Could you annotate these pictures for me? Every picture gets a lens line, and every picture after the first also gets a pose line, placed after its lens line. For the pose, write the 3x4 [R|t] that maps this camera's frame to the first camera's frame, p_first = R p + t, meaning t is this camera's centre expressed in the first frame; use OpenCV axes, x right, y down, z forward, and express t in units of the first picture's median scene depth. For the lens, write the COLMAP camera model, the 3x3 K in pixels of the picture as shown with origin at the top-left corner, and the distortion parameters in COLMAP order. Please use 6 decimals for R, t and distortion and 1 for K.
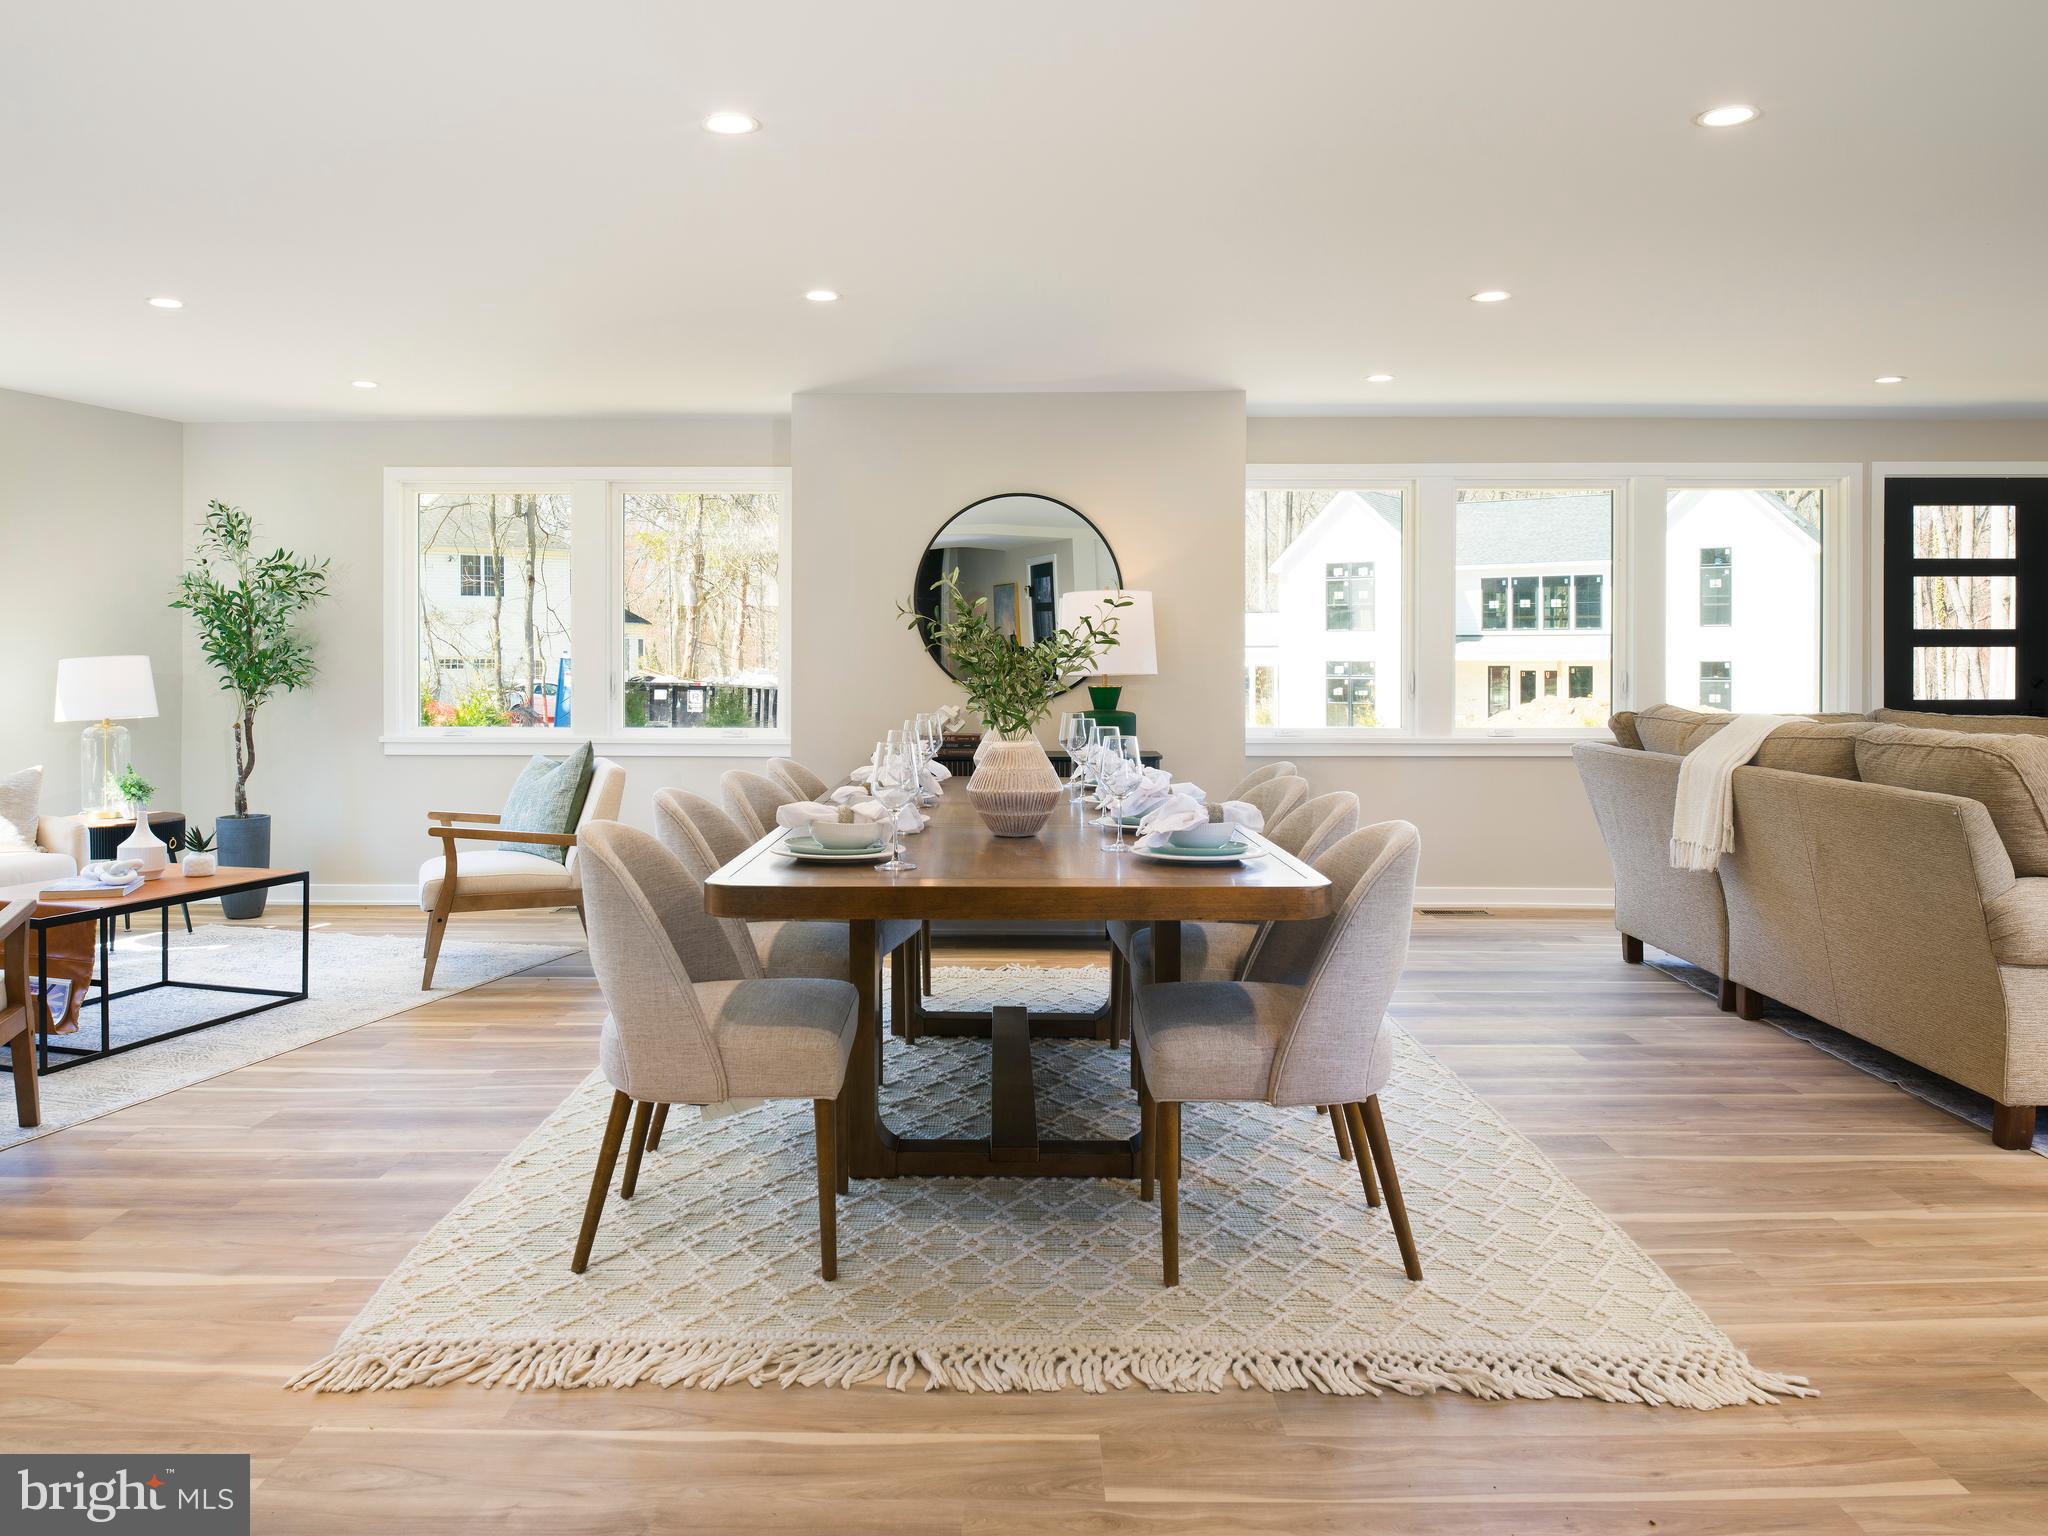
lens RADIAL K [[1353.7, 0, 1015.0], [0, 1353.7, 655.1], [0, 0, 1]] dist [0.002089, -0.023411]
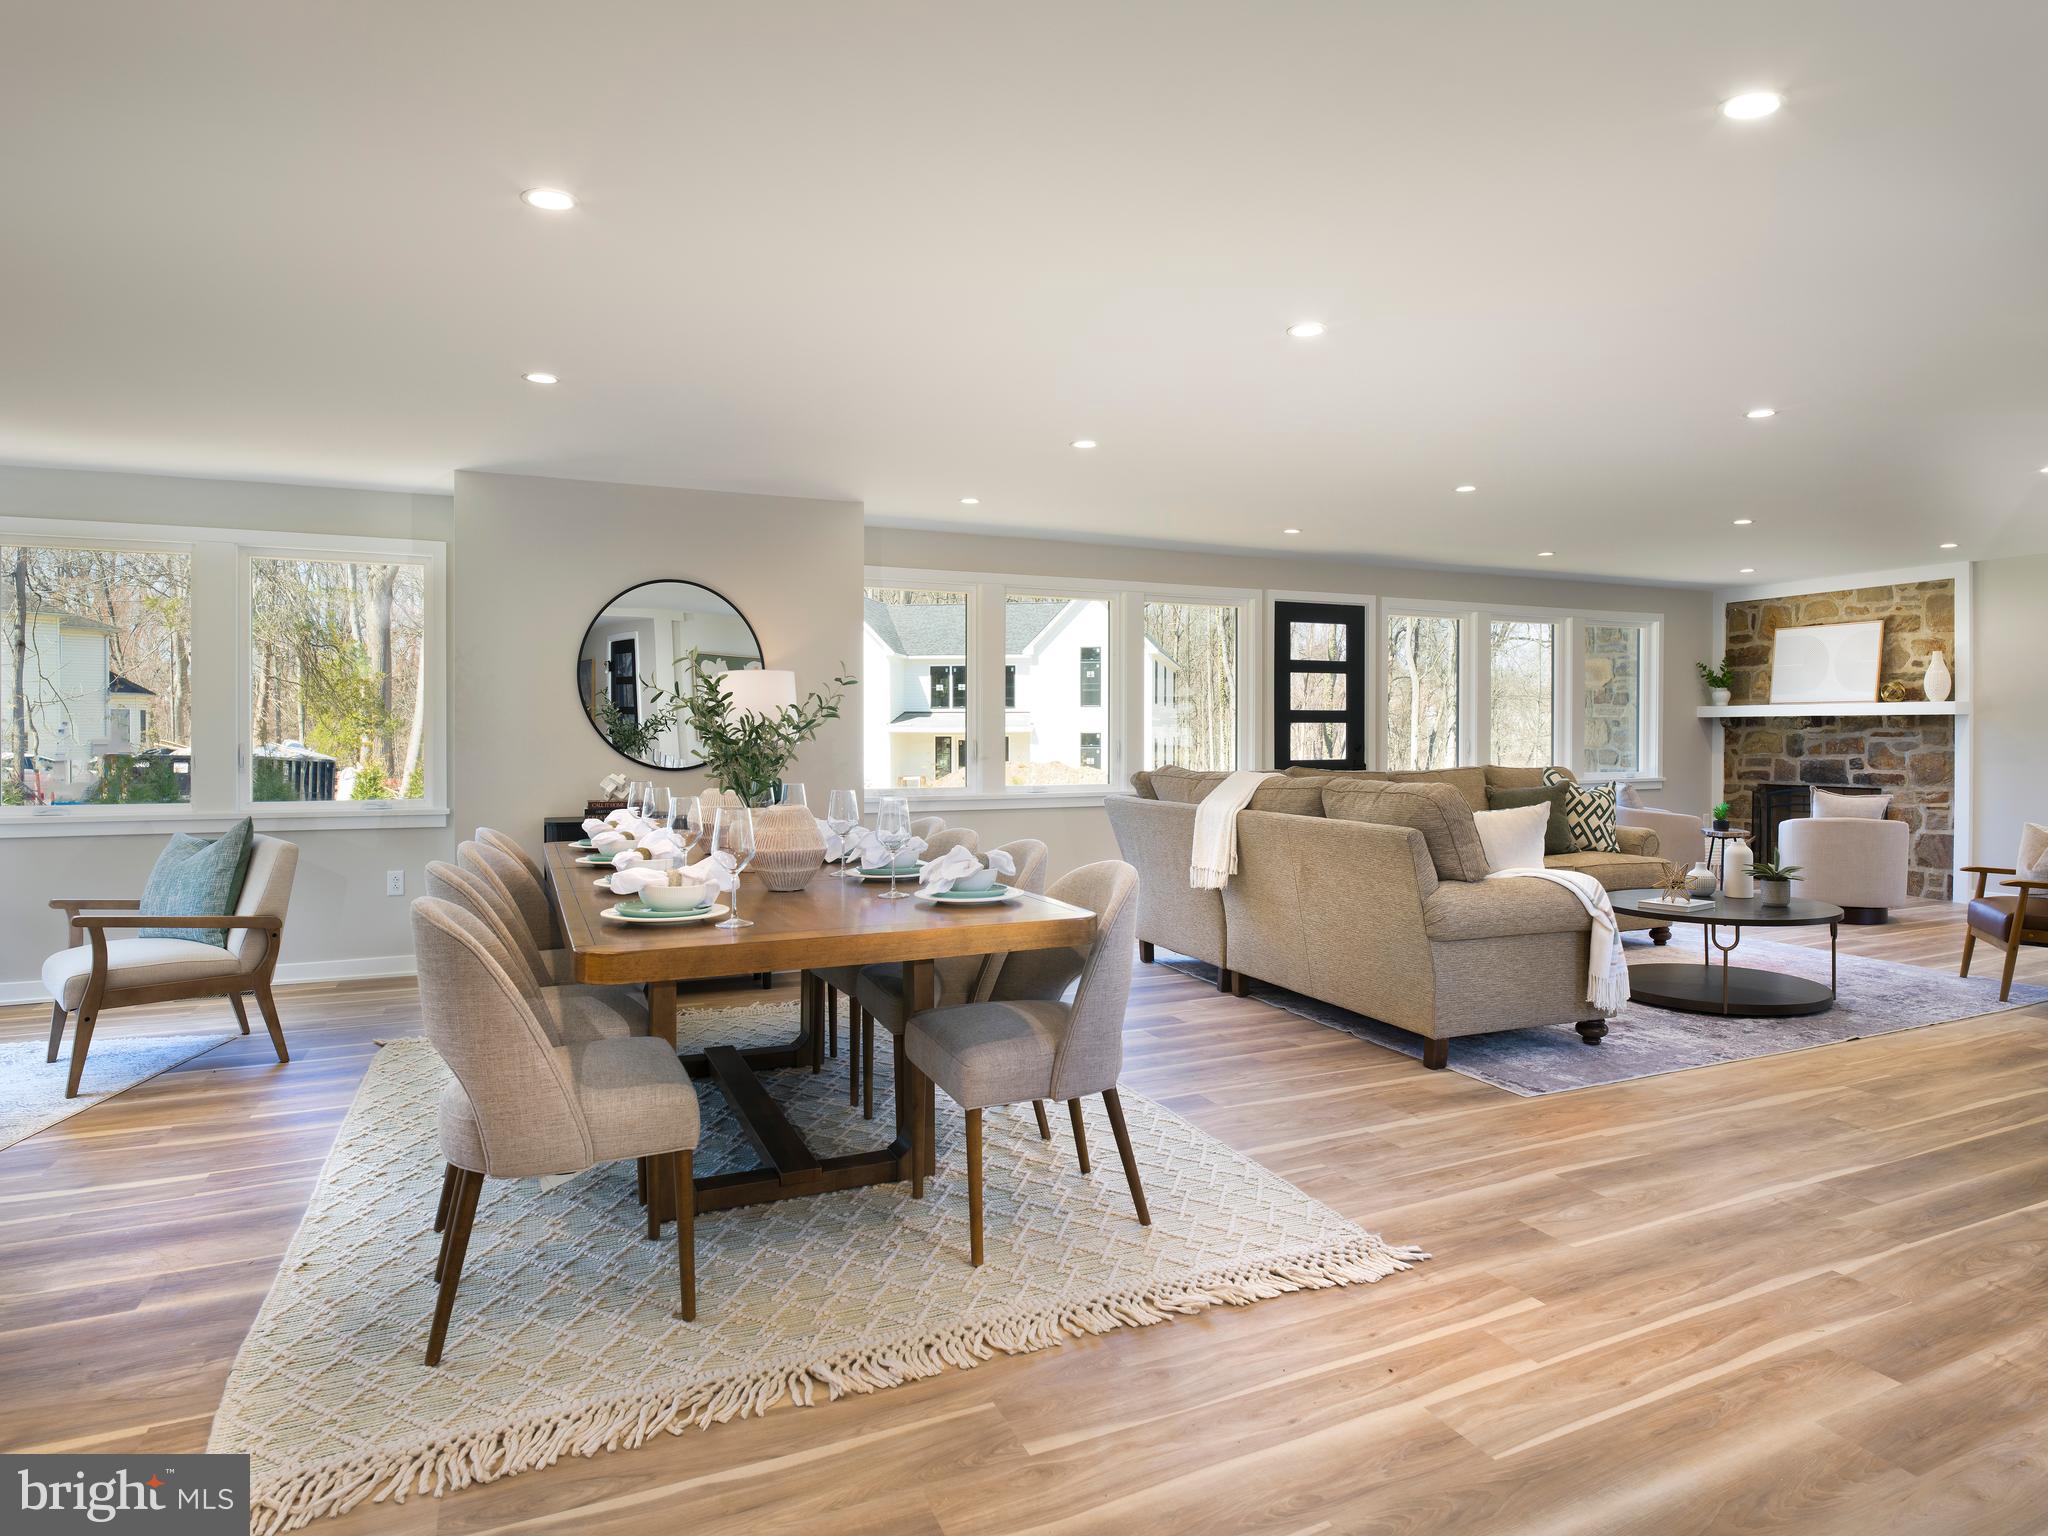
lens RADIAL K [[1146.8, 0, 1018.0], [0, 1146.8, 737.3], [0, 0, 1]] dist [0.001249, -0.021615]
pose [[0.911977, -0.001666, 0.410237, -0.219147], [-0.001636, 0.999969, 0.007700, 0.001164], [-0.410238, -0.007693, 0.911946, 0.071684]]
